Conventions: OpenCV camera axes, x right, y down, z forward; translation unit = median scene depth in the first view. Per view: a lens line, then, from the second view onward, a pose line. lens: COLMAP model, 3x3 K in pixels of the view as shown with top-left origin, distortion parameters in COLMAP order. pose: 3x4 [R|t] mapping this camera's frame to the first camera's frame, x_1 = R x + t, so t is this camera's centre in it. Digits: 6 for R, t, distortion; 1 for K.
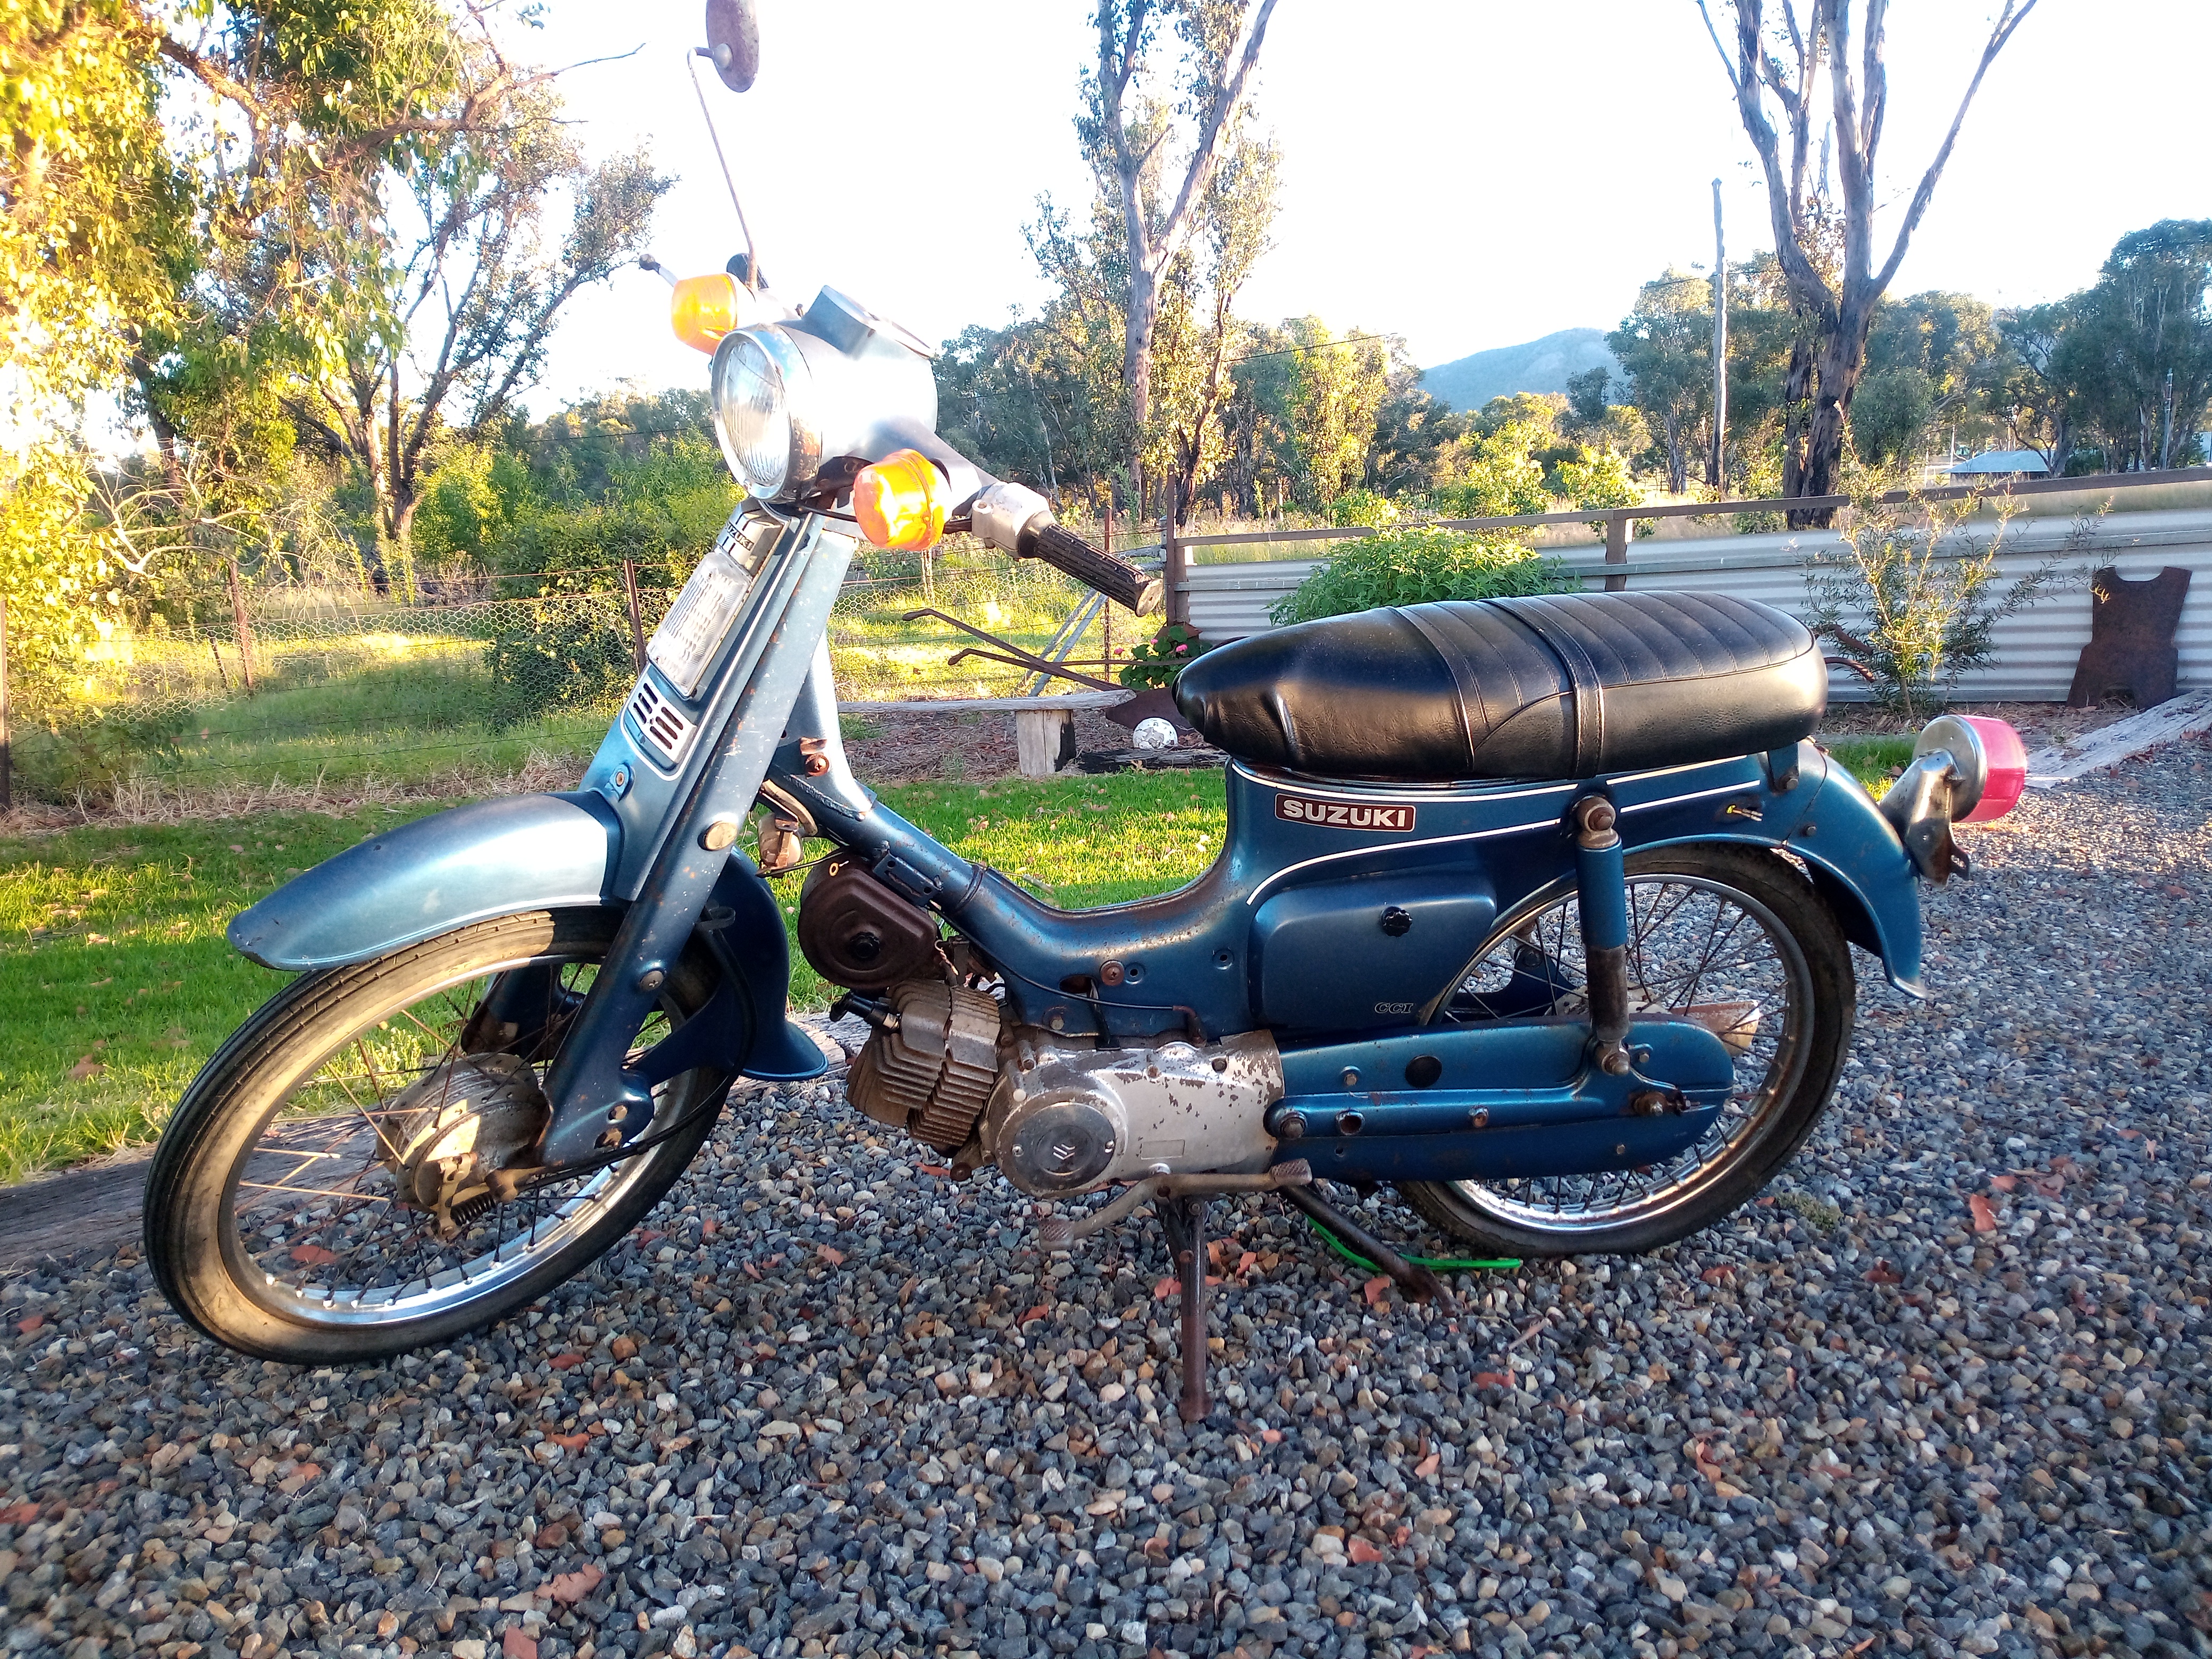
lens RADIAL K [[1669.0, 0, 1106.0], [0, 1669.0, 829.5], [0, 0, 1]] dist [-0.005000, -0.005200]
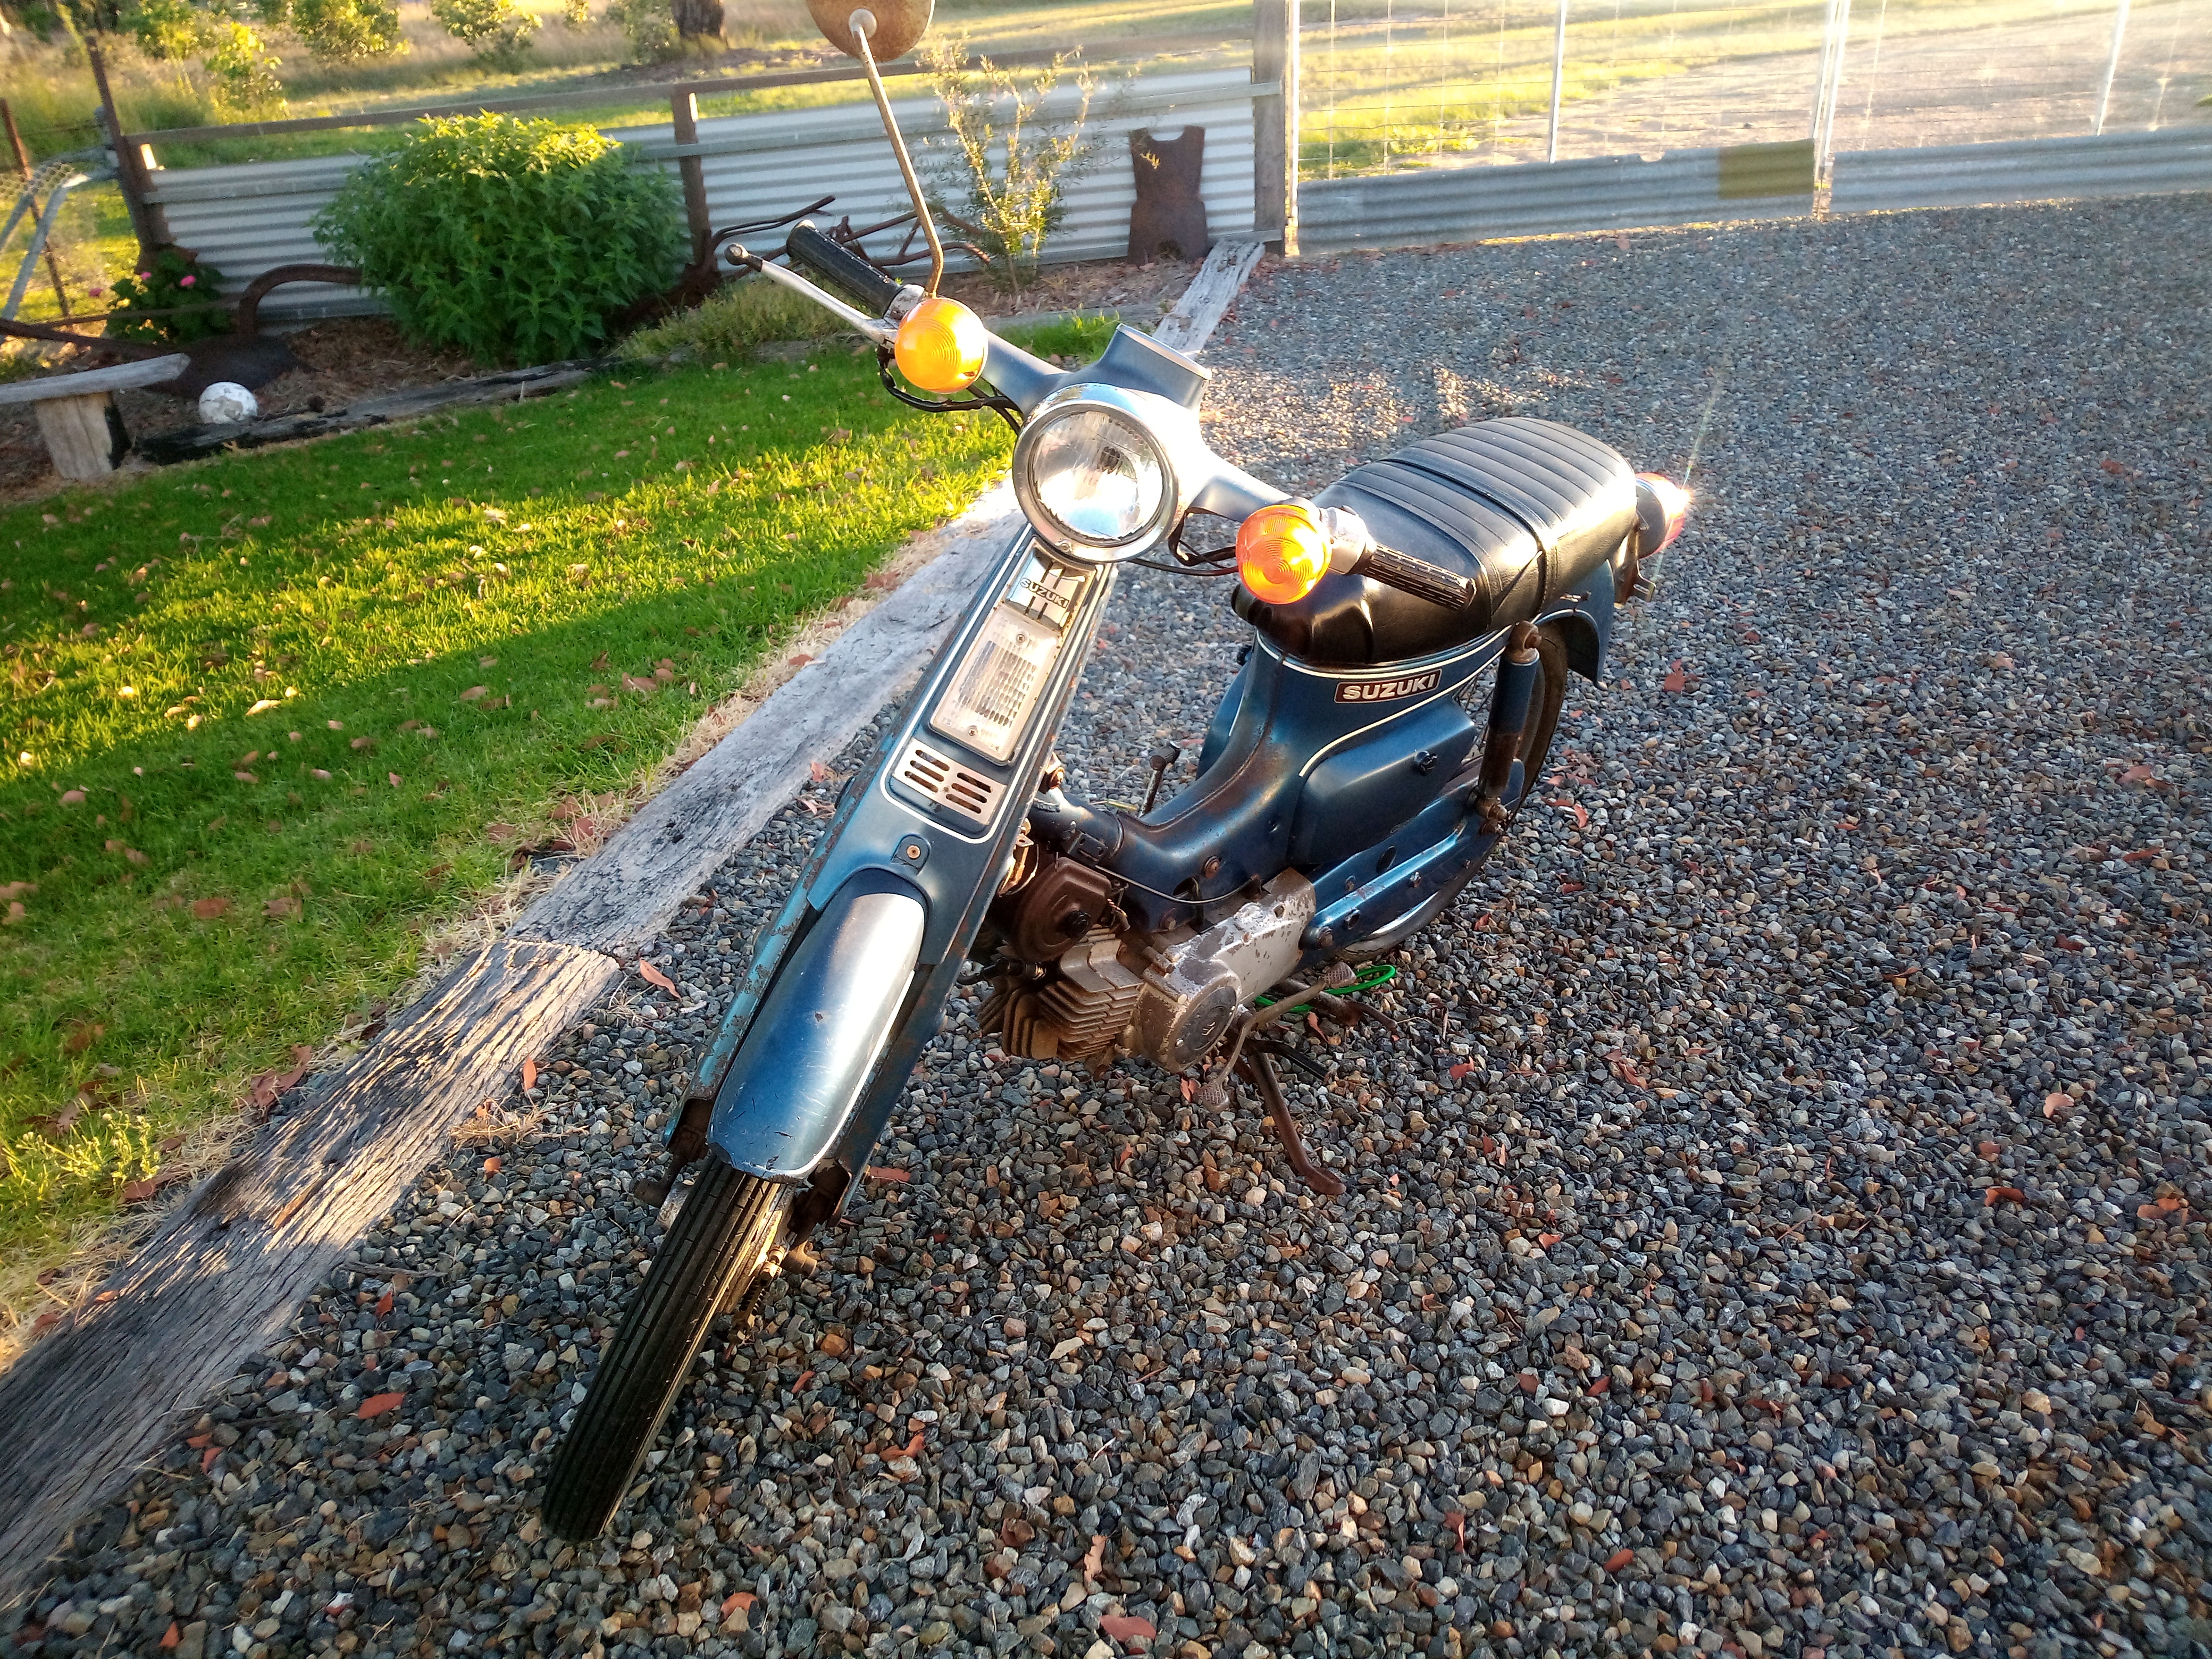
lens RADIAL K [[1669.0, 0, 1106.0], [0, 1669.0, 829.5], [0, 0, 1]] dist [-0.005000, -0.005200]
pose [[0.810416, -0.285370, 0.511655, -0.639754], [0.139735, 0.942295, 0.304227, -0.296585], [-0.568947, -0.175054, 0.803527, 0.156776]]
